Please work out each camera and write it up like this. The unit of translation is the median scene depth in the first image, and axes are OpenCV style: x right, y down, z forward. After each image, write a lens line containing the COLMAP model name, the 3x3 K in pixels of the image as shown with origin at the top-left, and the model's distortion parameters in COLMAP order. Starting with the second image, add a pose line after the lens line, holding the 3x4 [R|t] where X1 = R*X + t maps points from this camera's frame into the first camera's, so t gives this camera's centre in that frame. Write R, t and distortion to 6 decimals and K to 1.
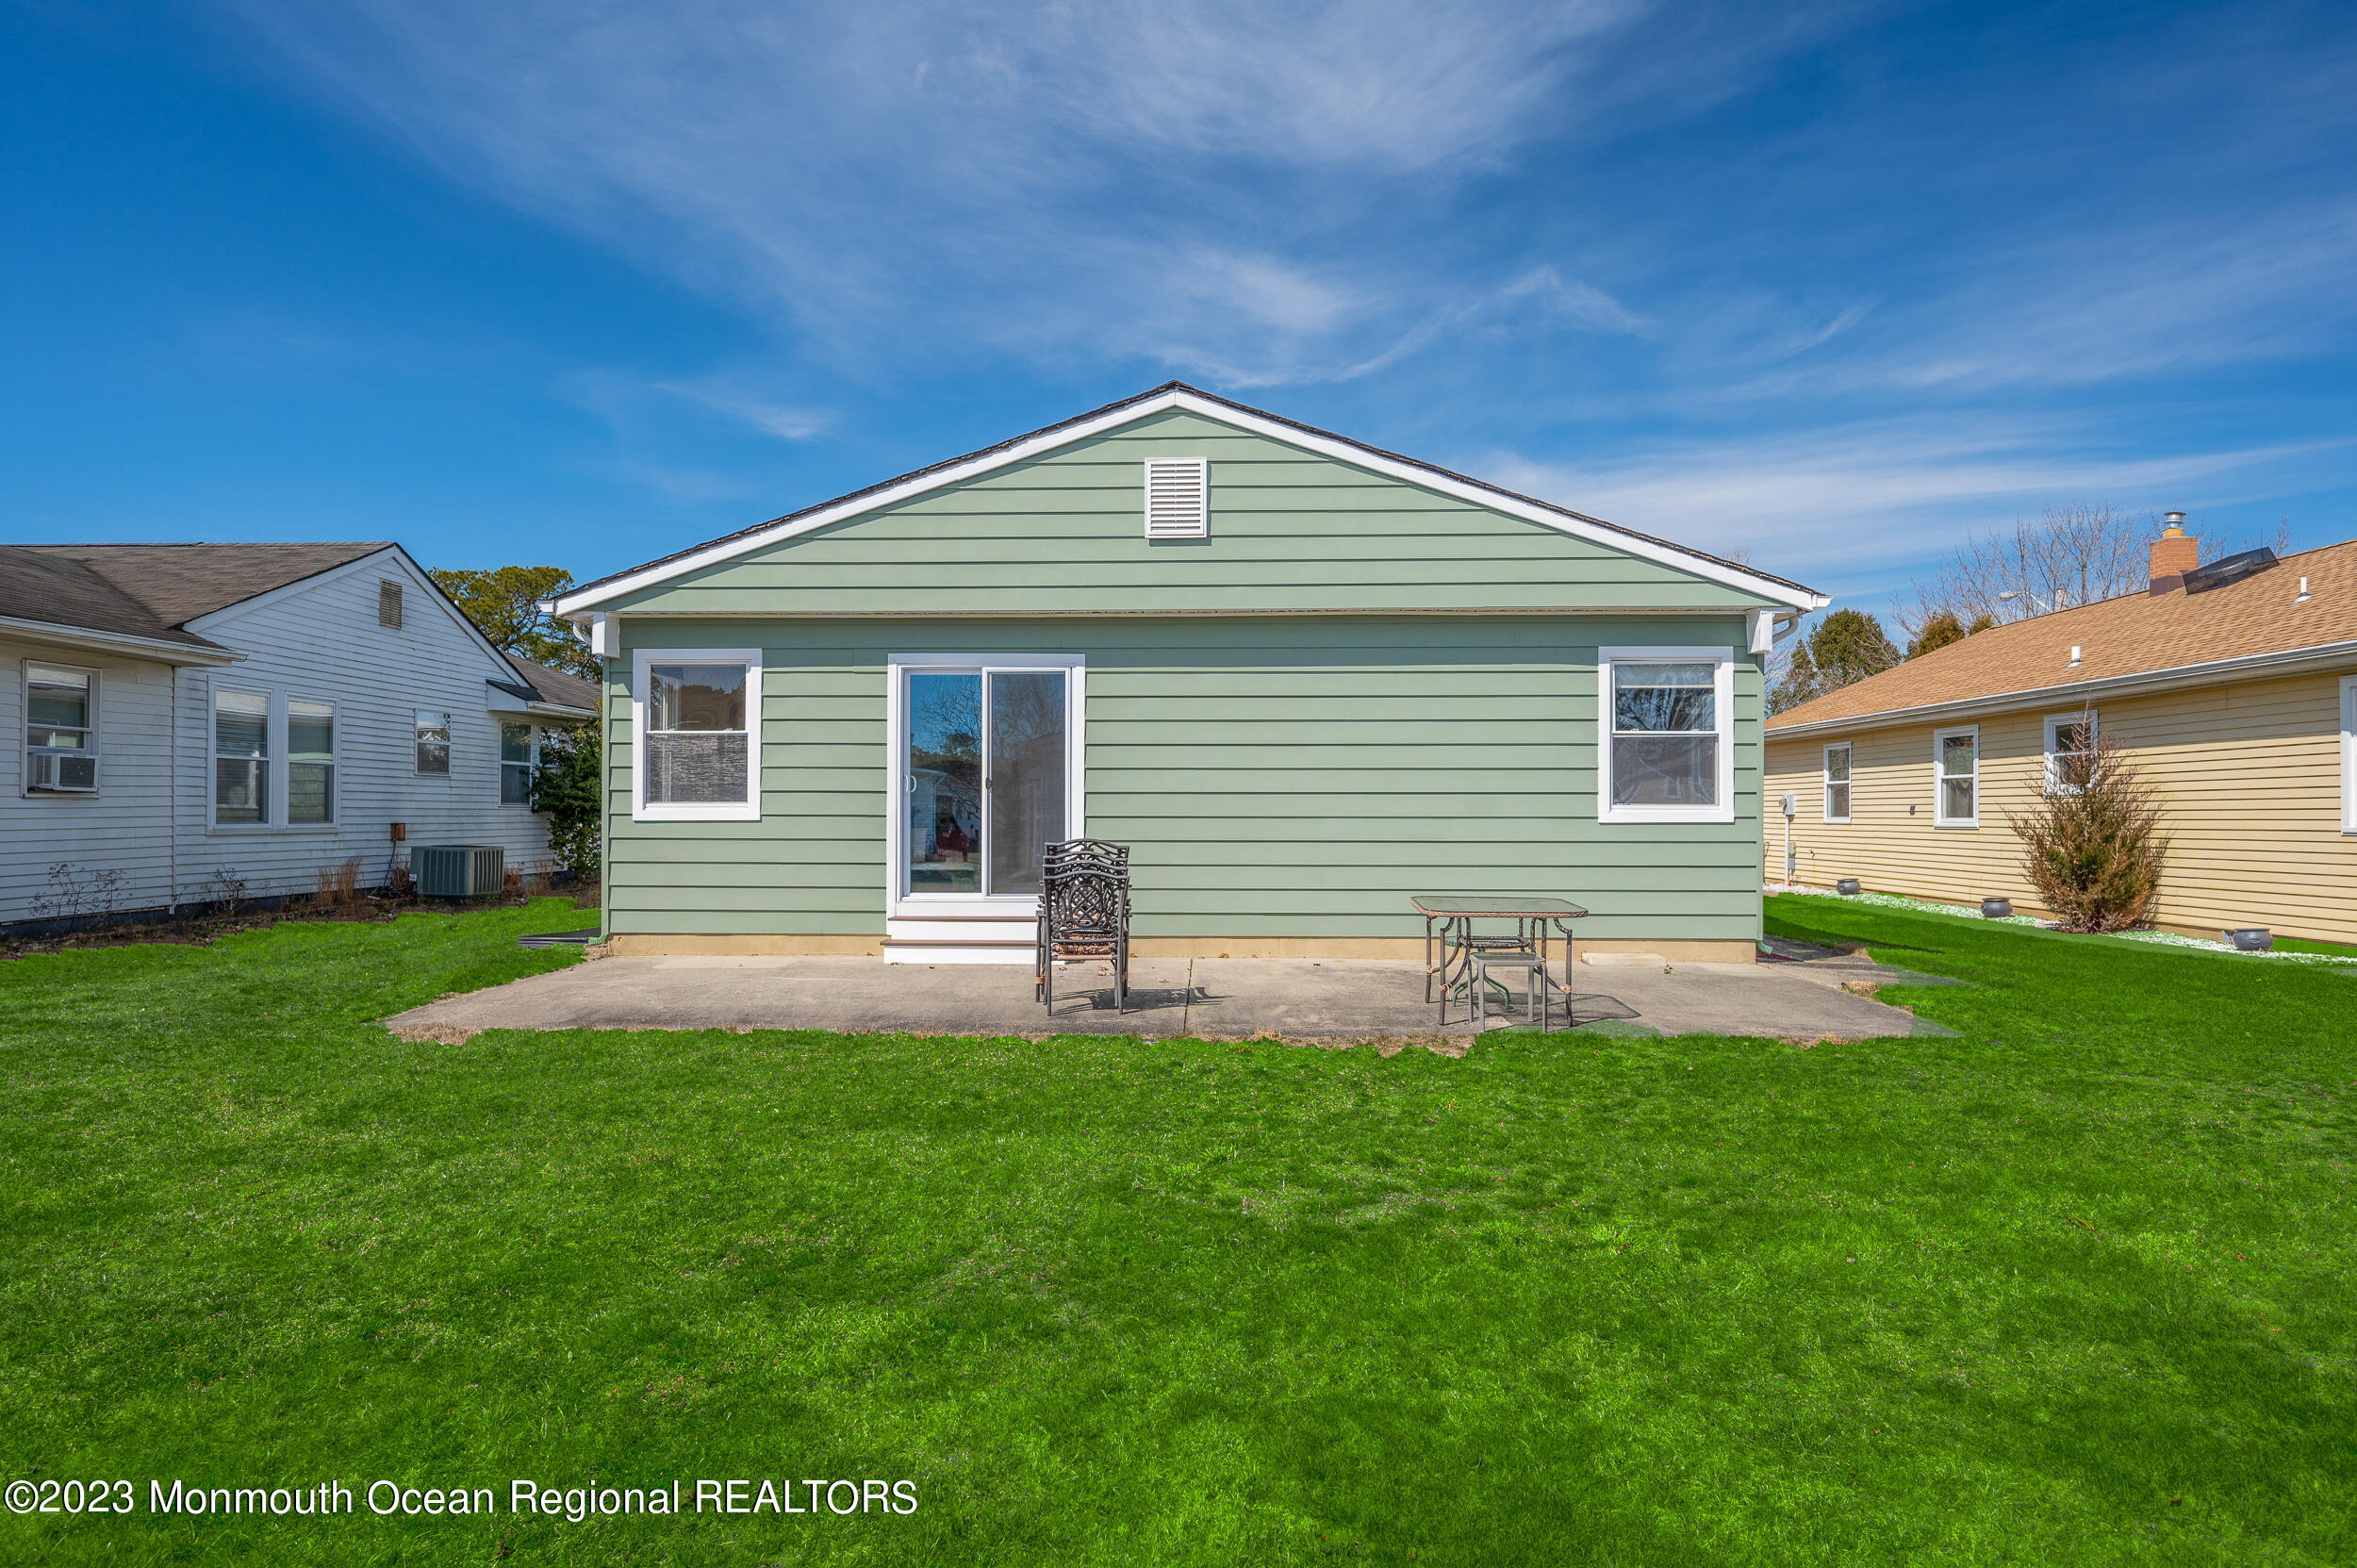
lens RADIAL K [[1451.0, 0, 1177.8], [0, 1451.0, 790.8], [0, 0, 1]] dist [0.009225, 0.000763]
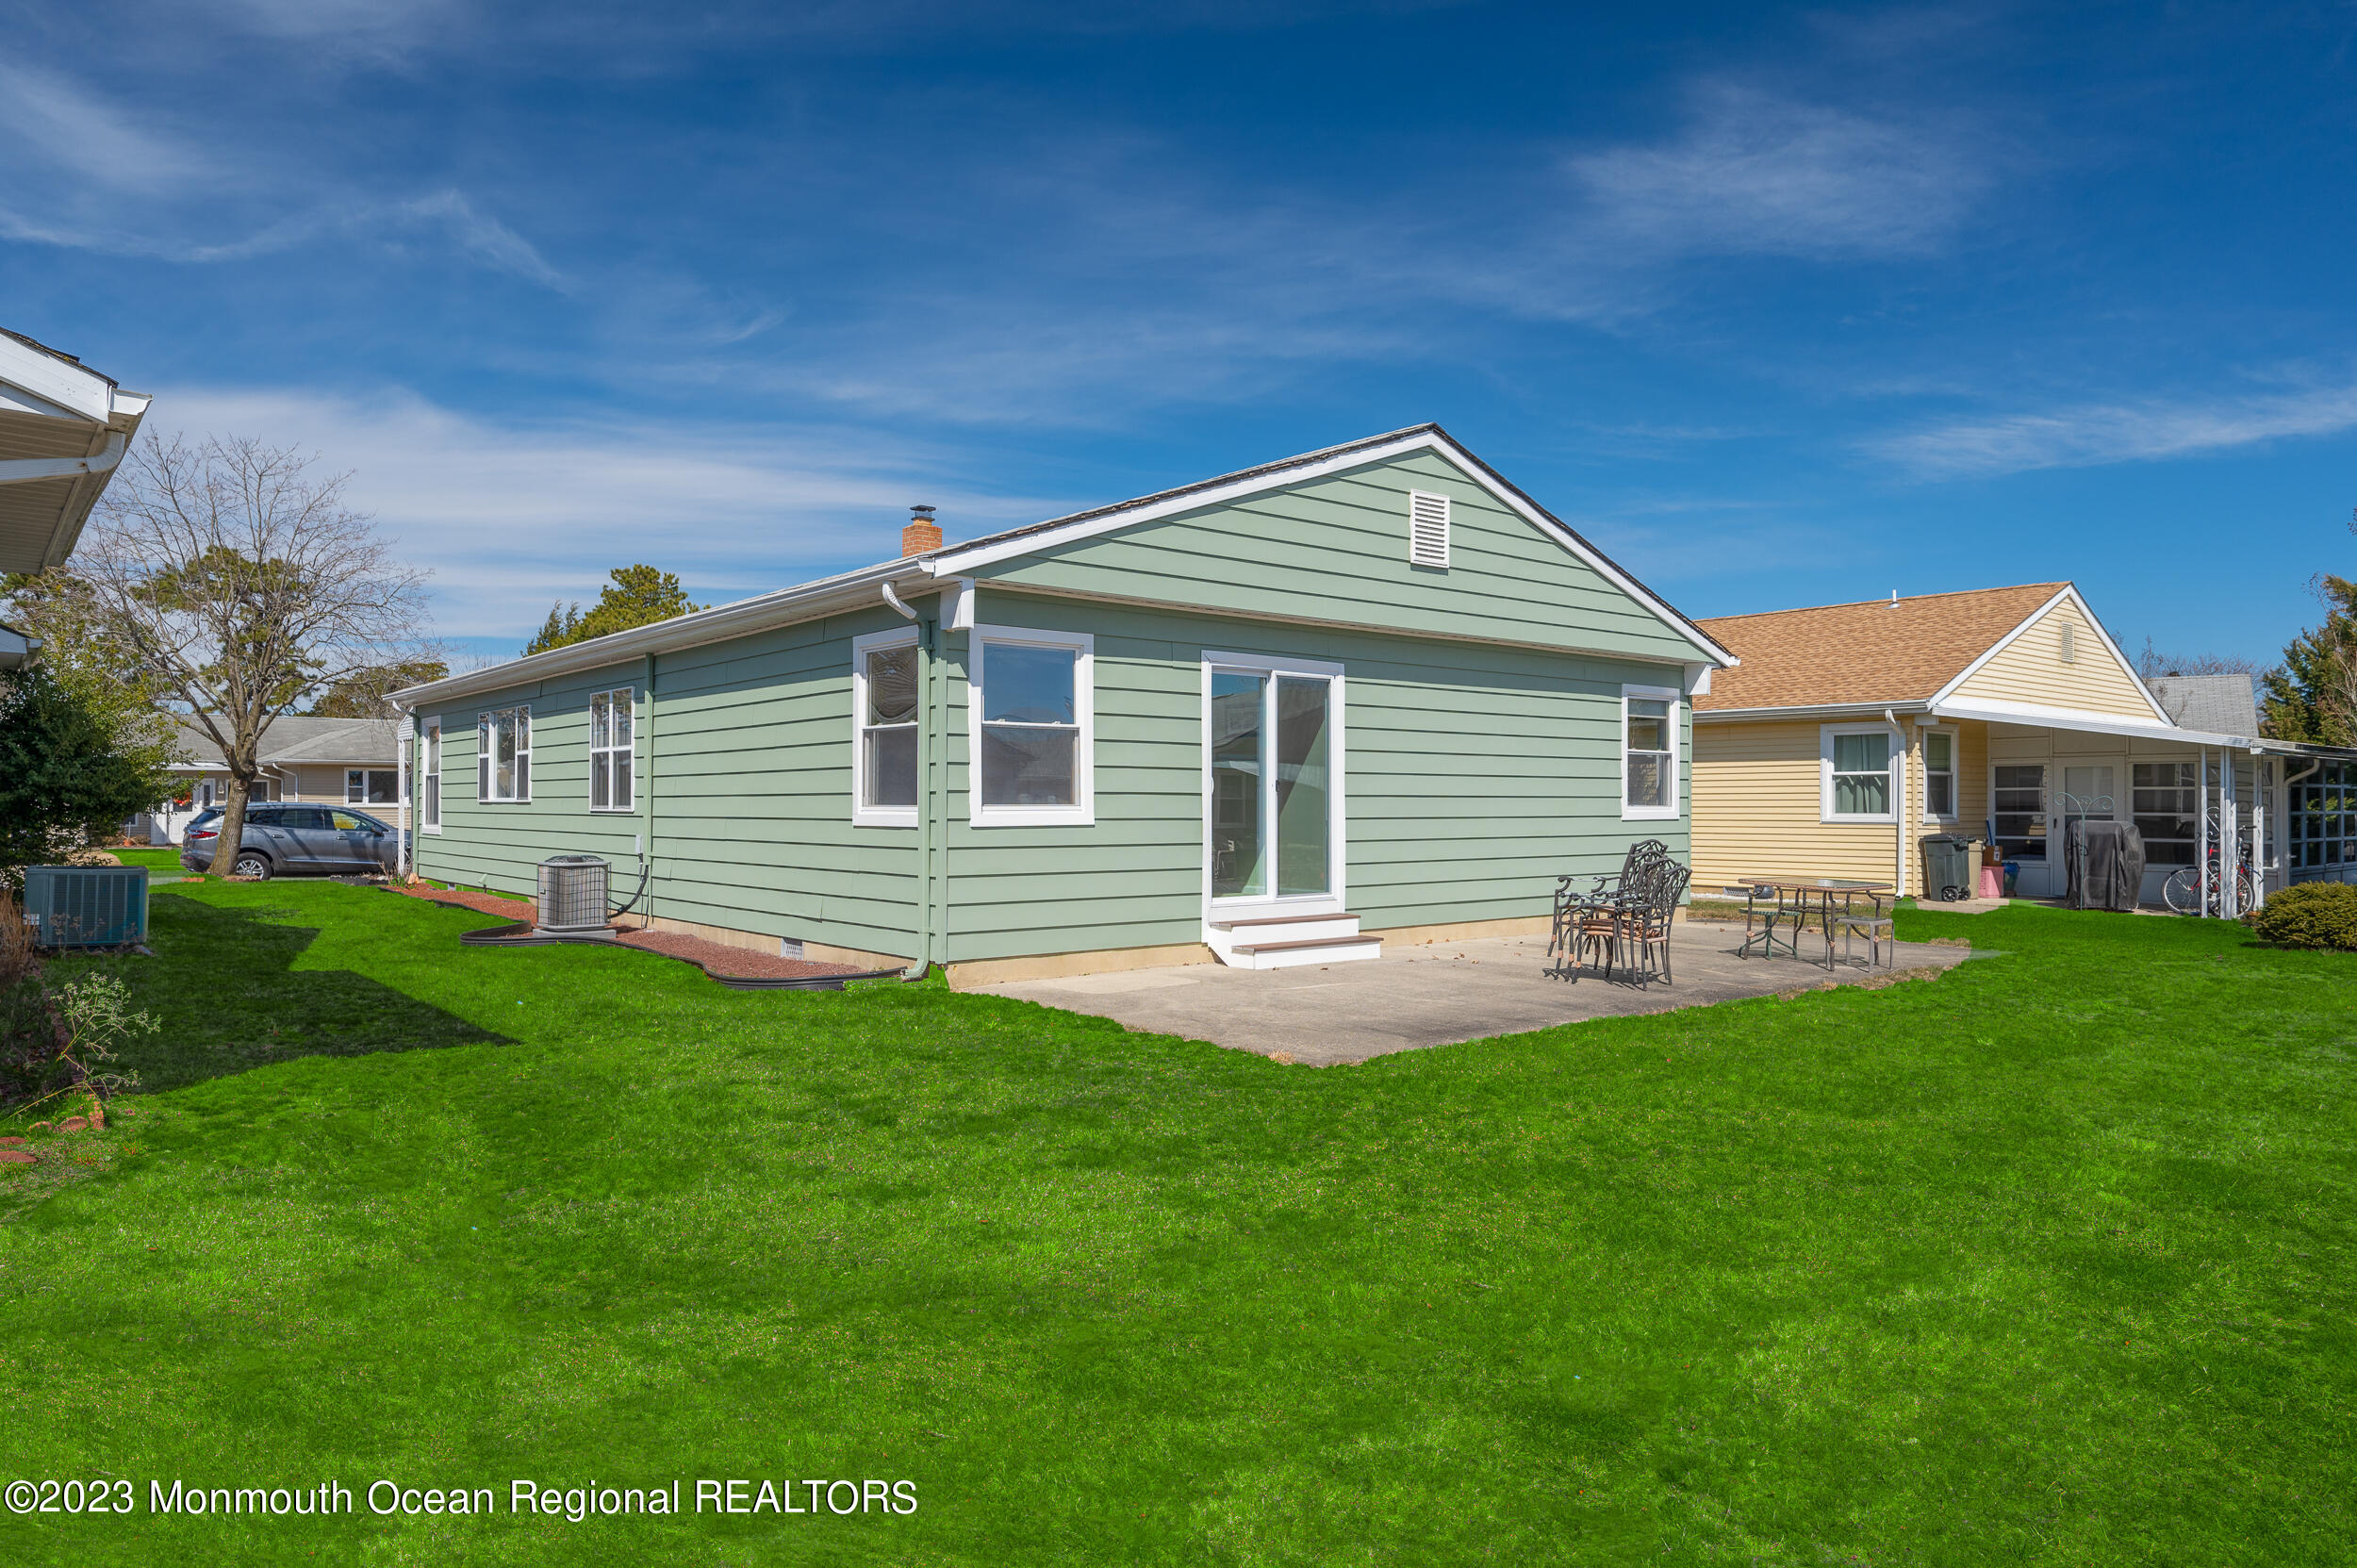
lens RADIAL K [[1450.6, 0, 1176.0], [0, 1450.6, 788.7], [0, 0, 1]] dist [0.006237, 0.000799]
pose [[0.753189, 0.006845, 0.657769, -0.839725], [-0.016969, 0.999815, 0.009026, -0.010862], [-0.657586, -0.017960, 0.753166, 0.281807]]
